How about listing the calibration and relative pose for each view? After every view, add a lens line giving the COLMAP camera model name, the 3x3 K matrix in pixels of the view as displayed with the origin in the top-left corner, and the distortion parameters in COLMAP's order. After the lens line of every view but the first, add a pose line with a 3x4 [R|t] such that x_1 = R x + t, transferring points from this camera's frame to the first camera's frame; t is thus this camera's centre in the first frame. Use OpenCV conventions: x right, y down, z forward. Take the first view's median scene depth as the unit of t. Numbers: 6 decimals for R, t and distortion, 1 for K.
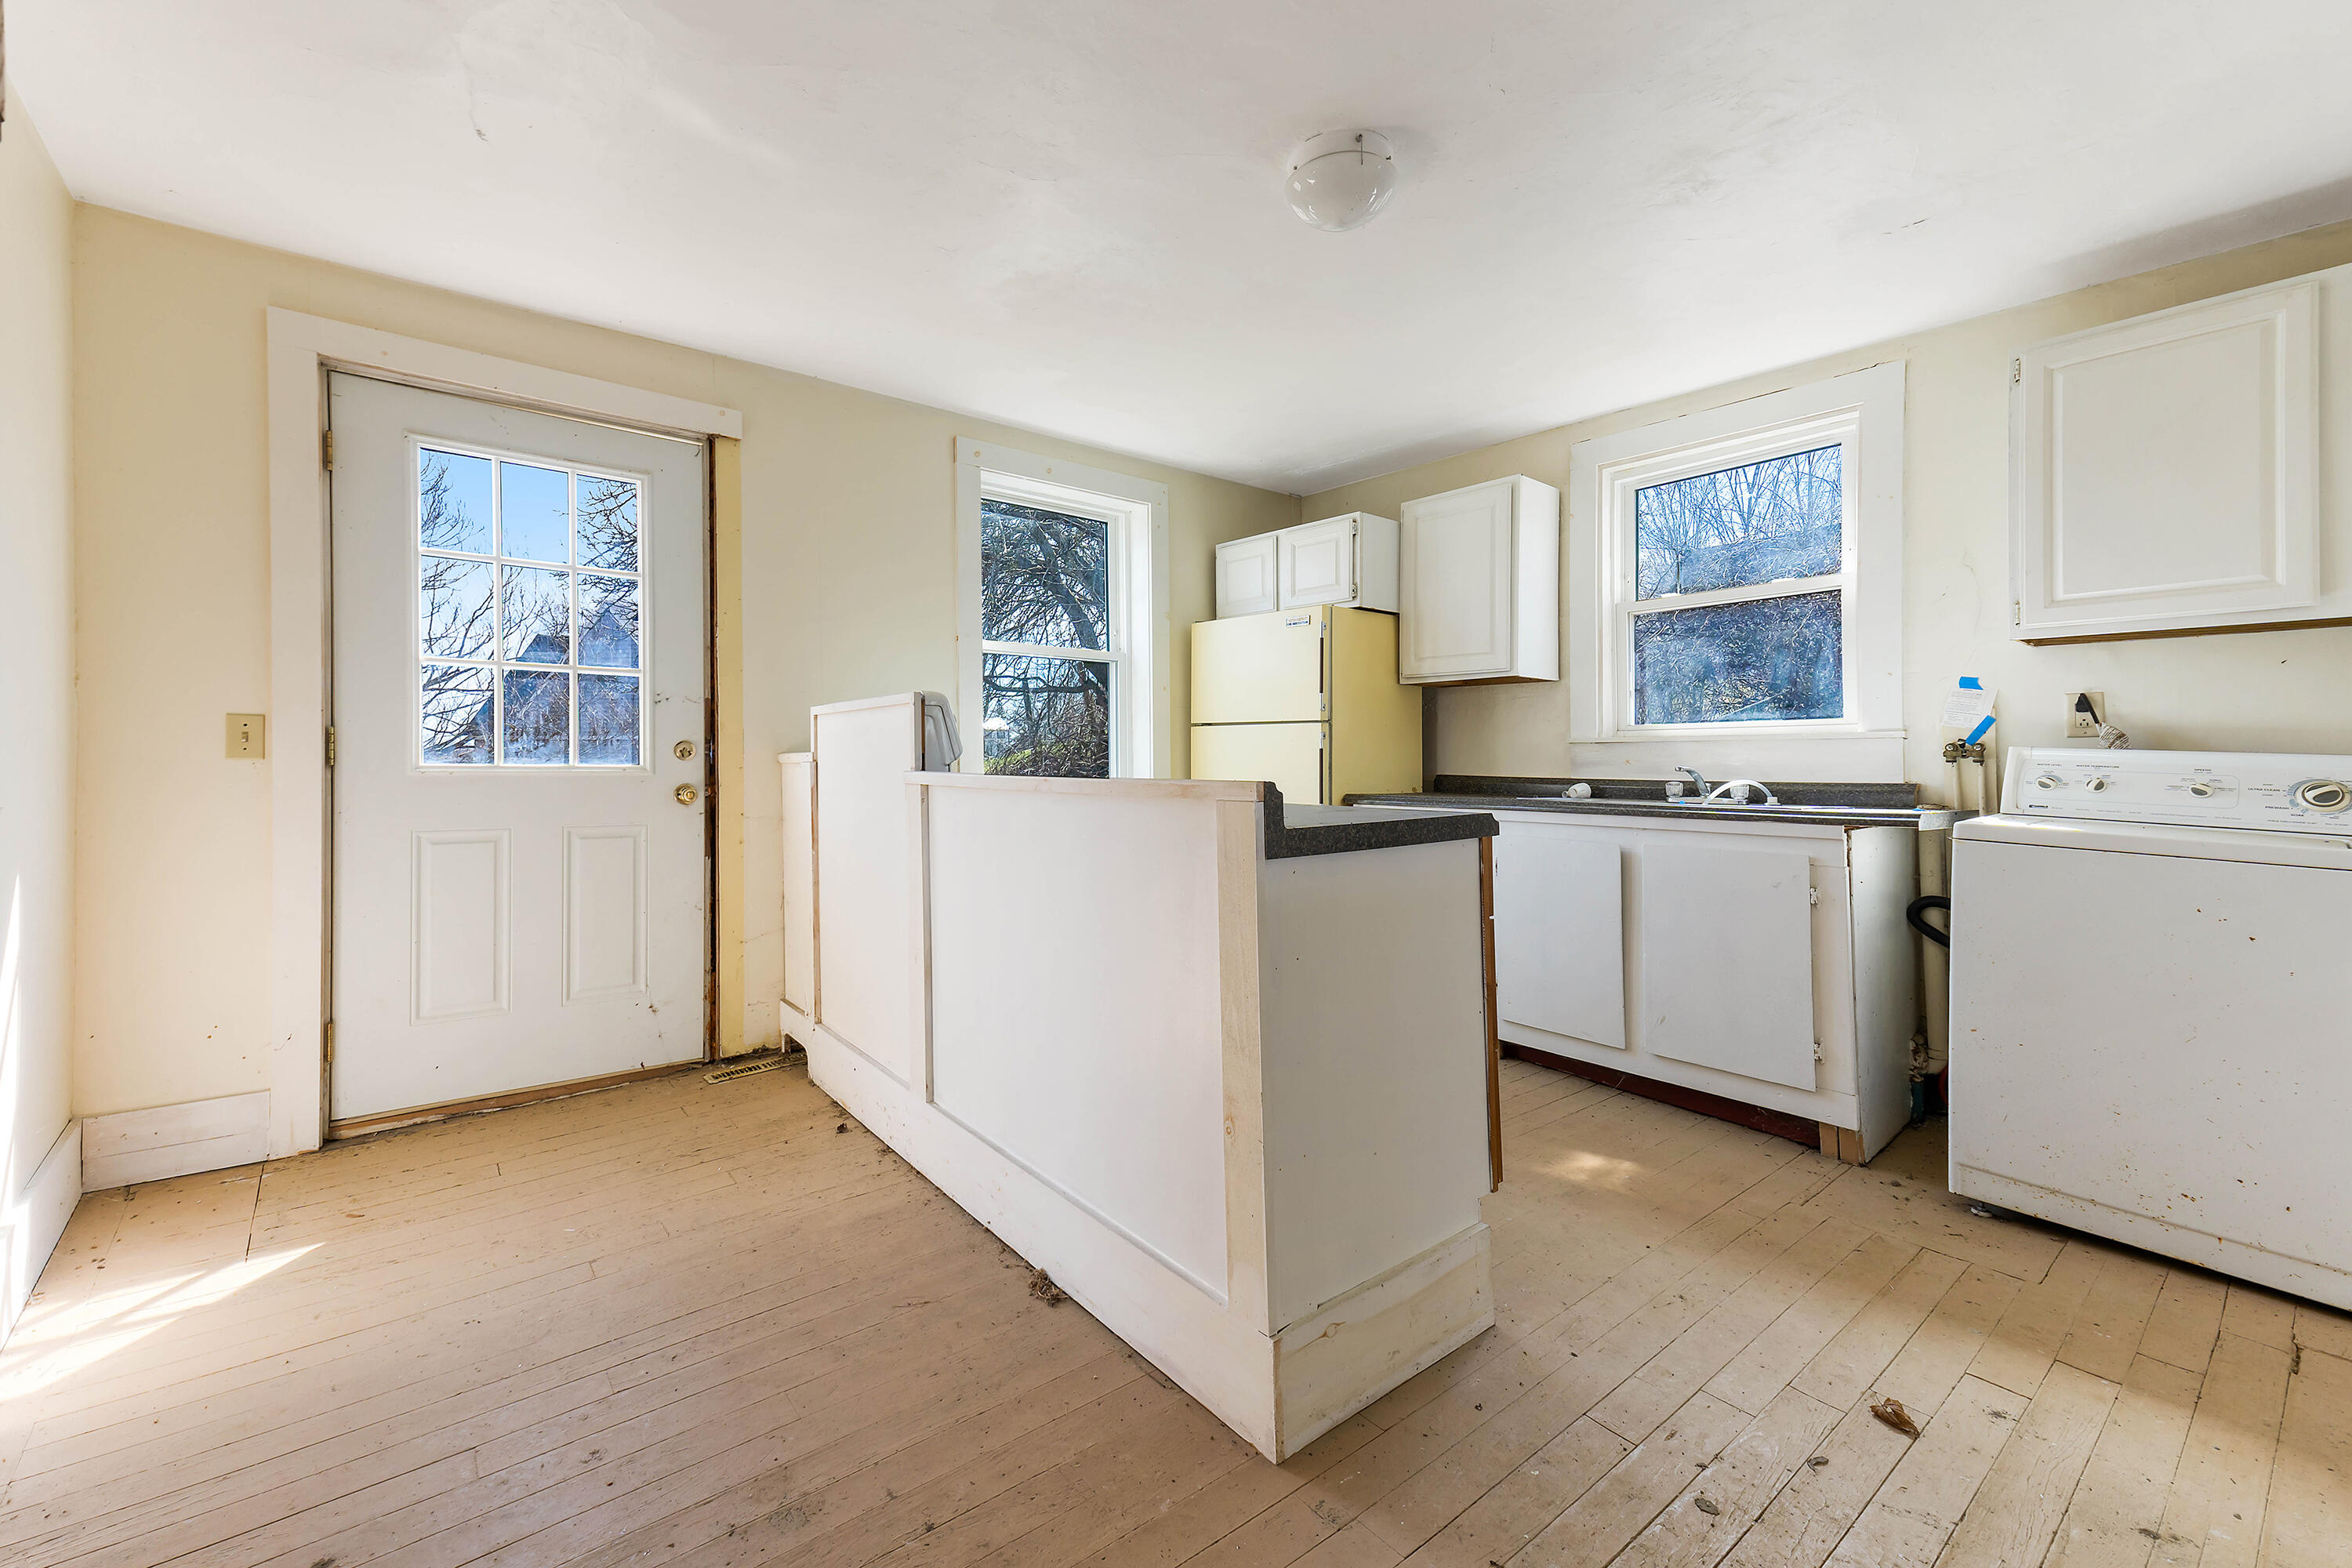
lens RADIAL K [[985.5, 0, 1140.8], [0, 985.5, 767.3], [0, 0, 1]] dist [0.001135, -0.000099]
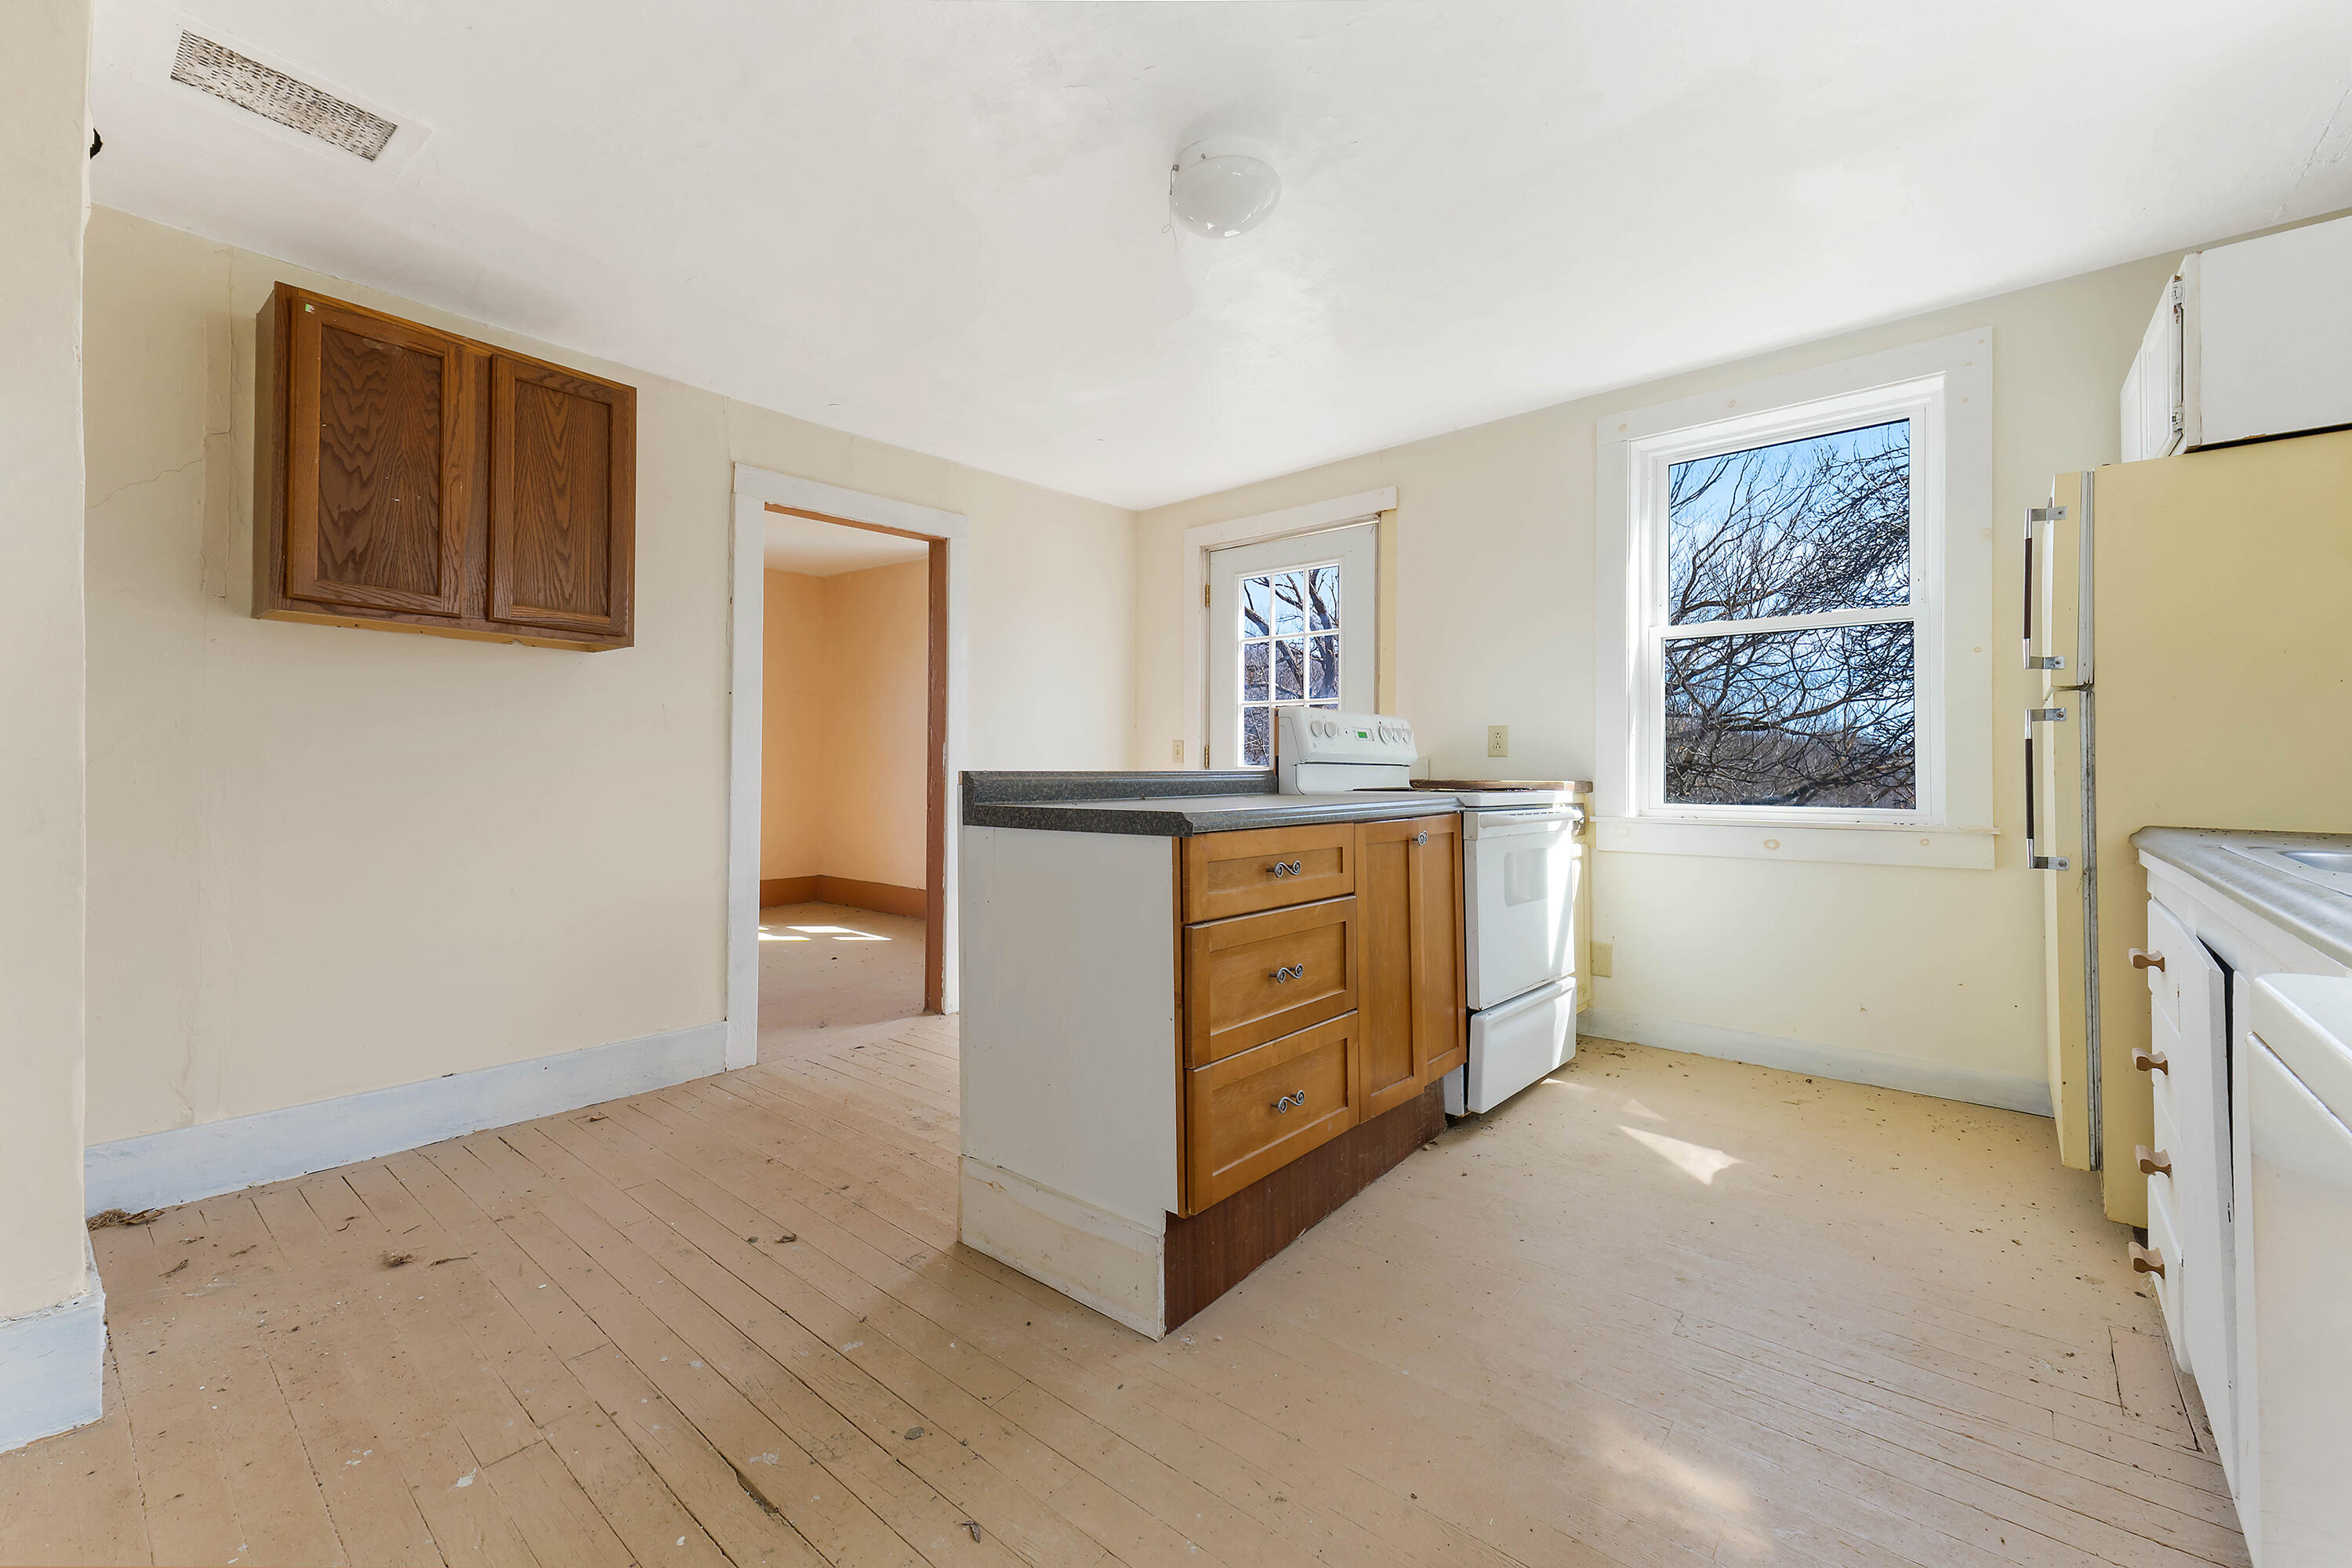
lens RADIAL K [[985.5, 0, 1140.8], [0, 985.5, 767.3], [0, 0, 1]] dist [0.001135, -0.000099]
pose [[0.159174, -0.000170, -0.987250, 0.757227], [-0.002146, 0.999998, -0.000518, -0.002137], [0.987248, 0.002201, 0.159174, 0.474412]]
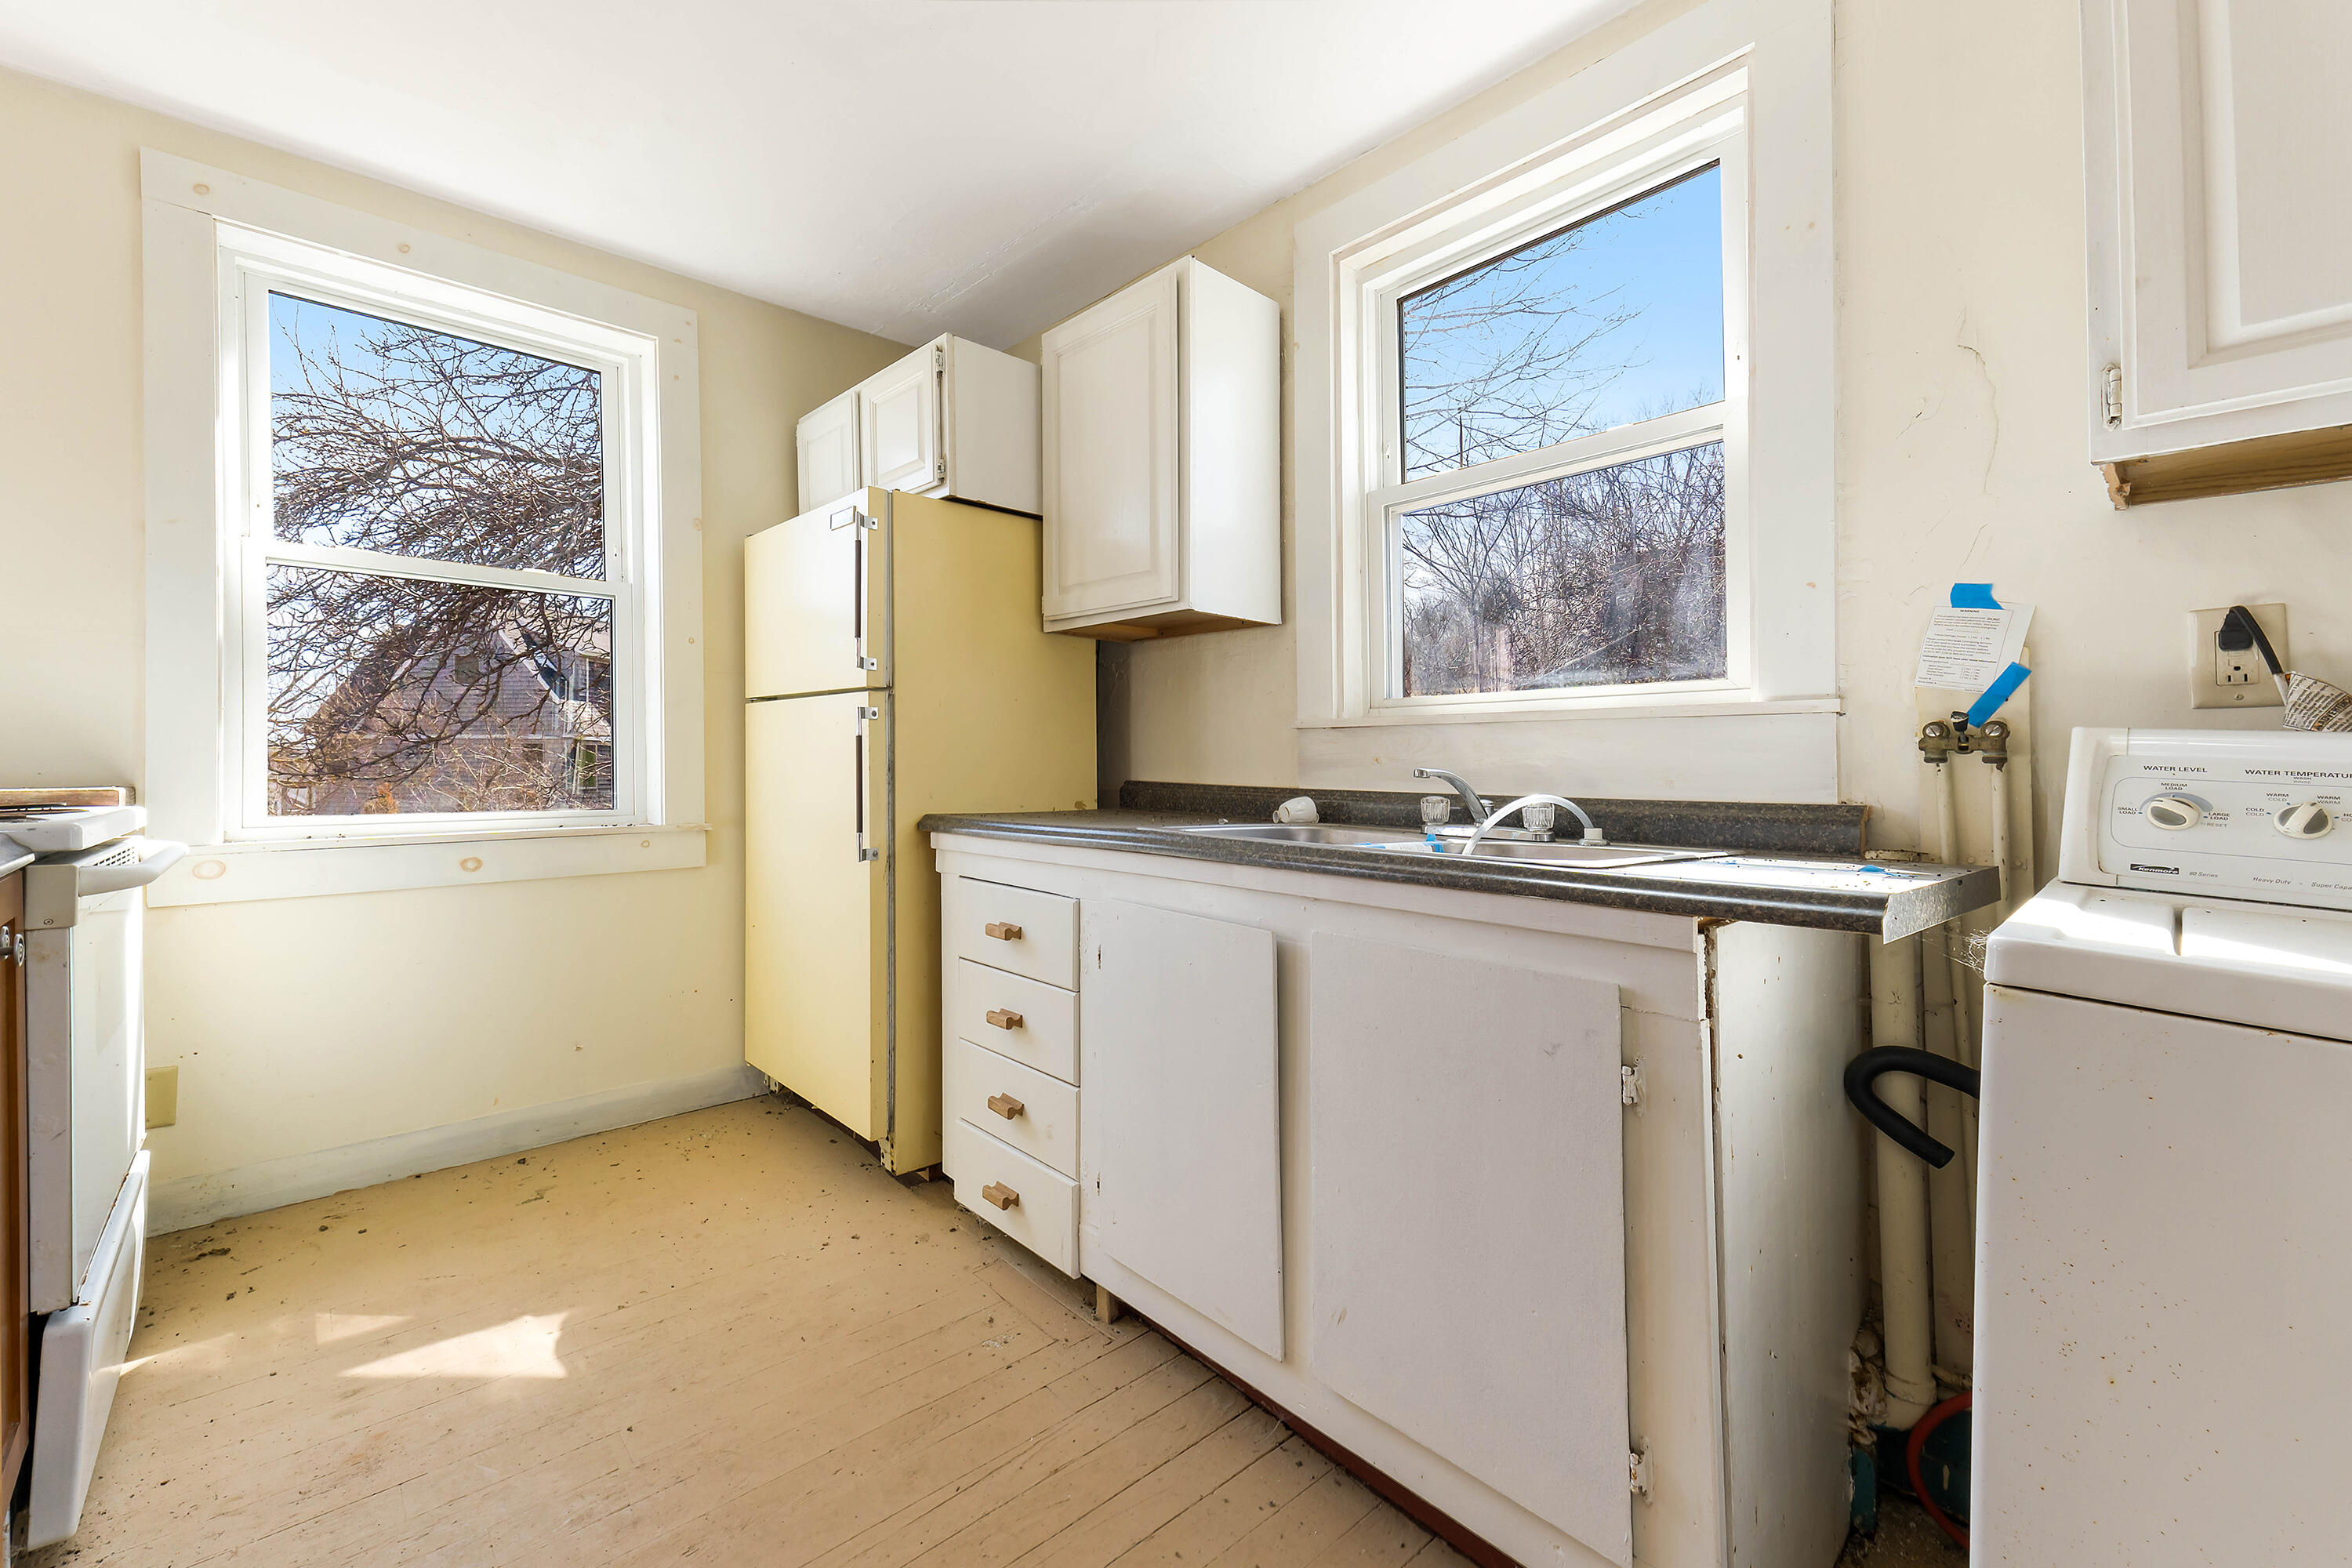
lens RADIAL K [[970.1, 0, 1166.3], [0, 970.1, 752.3], [0, 0, 1]] dist [0.026025, -0.000409]
pose [[0.998850, 0.003056, 0.047845, 0.386346], [-0.002423, 0.999909, -0.013278, -0.002418], [-0.047881, 0.013146, 0.998767, 0.489736]]
